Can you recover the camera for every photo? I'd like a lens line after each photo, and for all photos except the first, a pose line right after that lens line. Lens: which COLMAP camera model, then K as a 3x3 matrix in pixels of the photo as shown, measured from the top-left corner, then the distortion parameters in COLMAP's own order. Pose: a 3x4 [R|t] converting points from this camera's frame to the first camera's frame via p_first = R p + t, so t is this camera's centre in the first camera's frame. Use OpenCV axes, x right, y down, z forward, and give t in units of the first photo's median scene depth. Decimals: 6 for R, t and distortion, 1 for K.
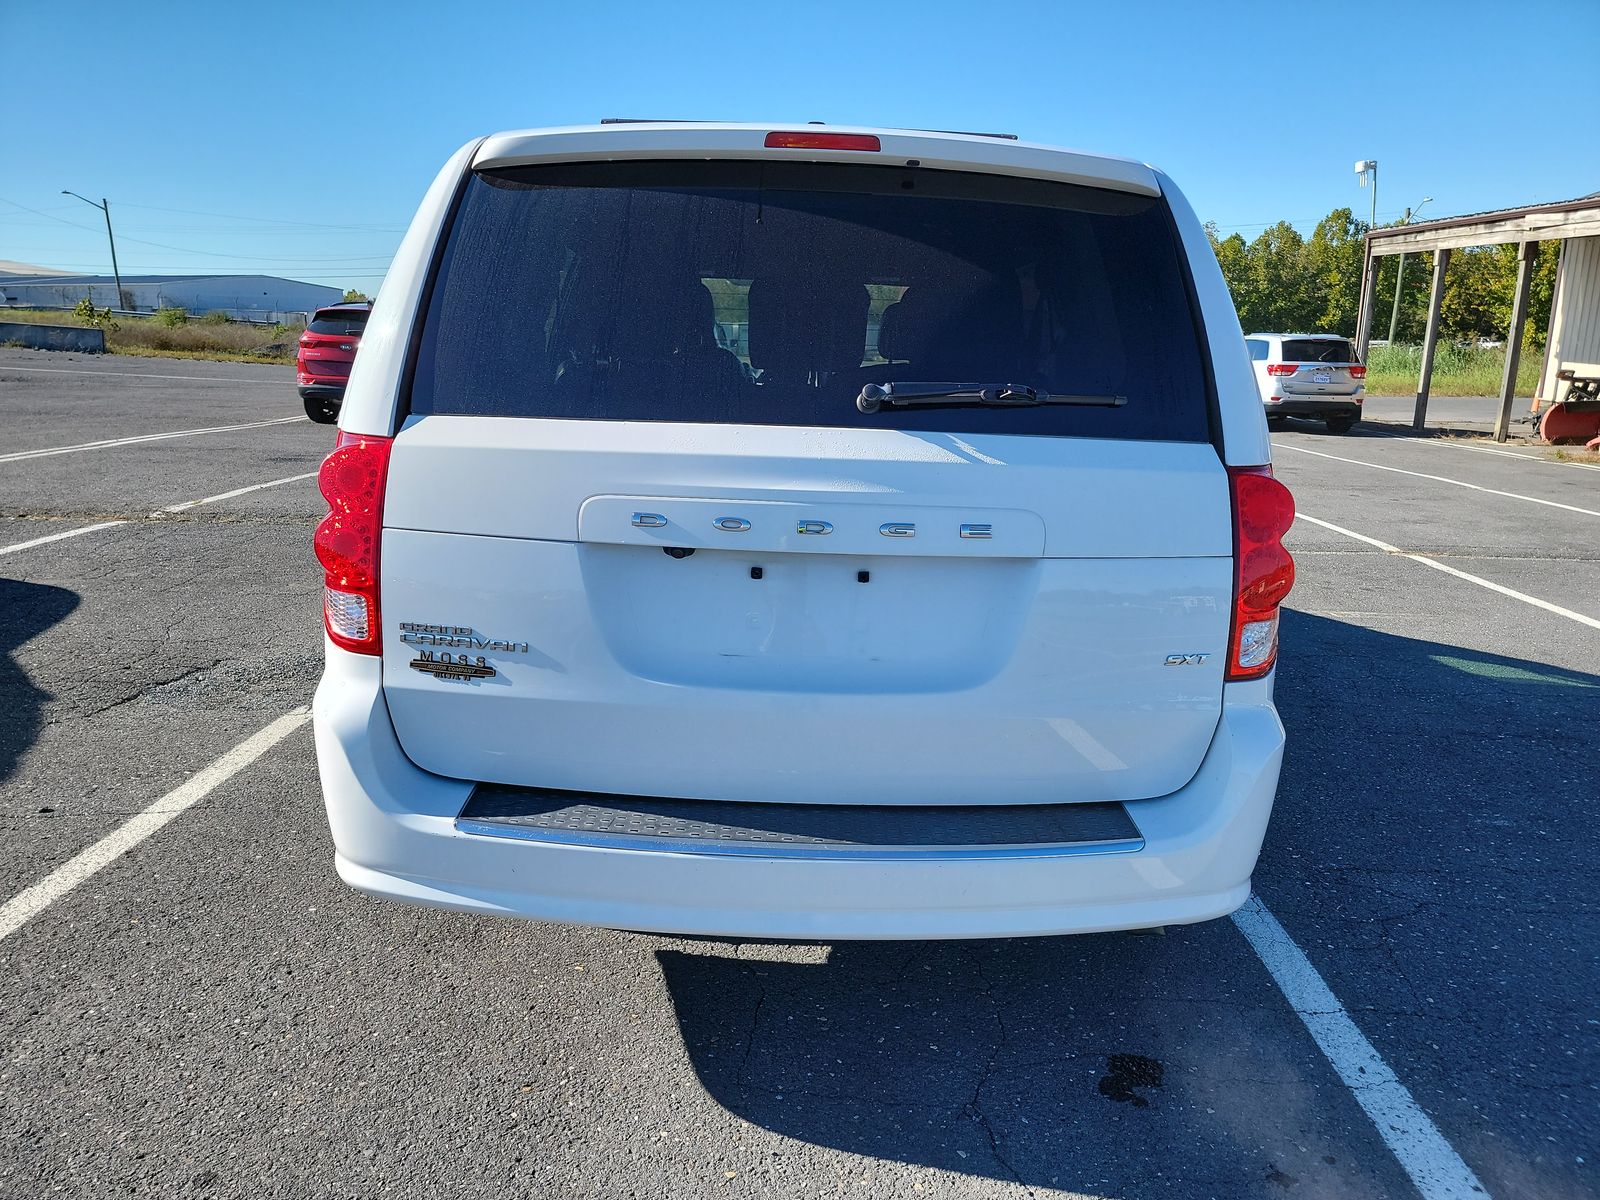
lens RADIAL K [[1111.4, 0, 804.3], [0, 1111.4, 606.9], [0, 0, 1]] dist [0.057976, -0.030779]
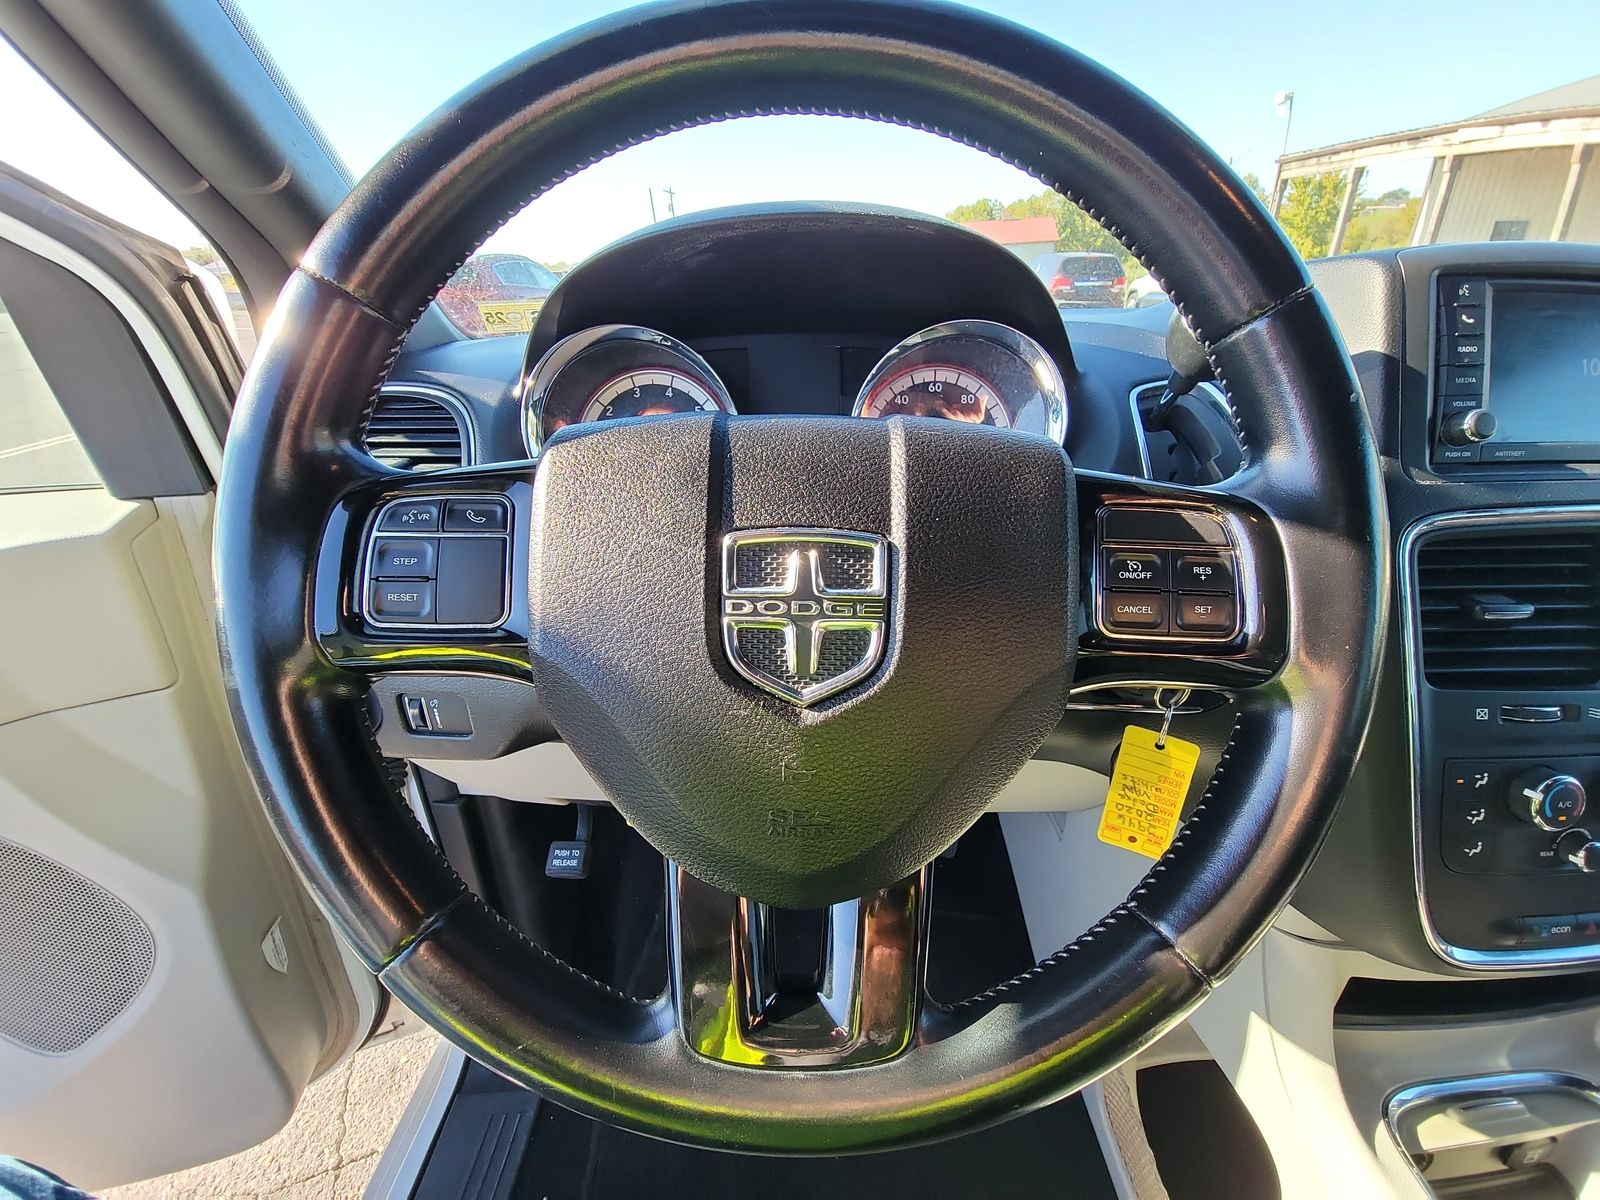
lens RADIAL K [[656.2, 0, 801.6], [0, 656.2, 597.8], [0, 0, 1]] dist [-0.010994, -0.001244]
pose [[0.998667, -0.044916, -0.025420, -0.029331], [0.049374, 0.974883, 0.217175, -0.051539], [0.015027, -0.218140, 0.975802, 0.233378]]
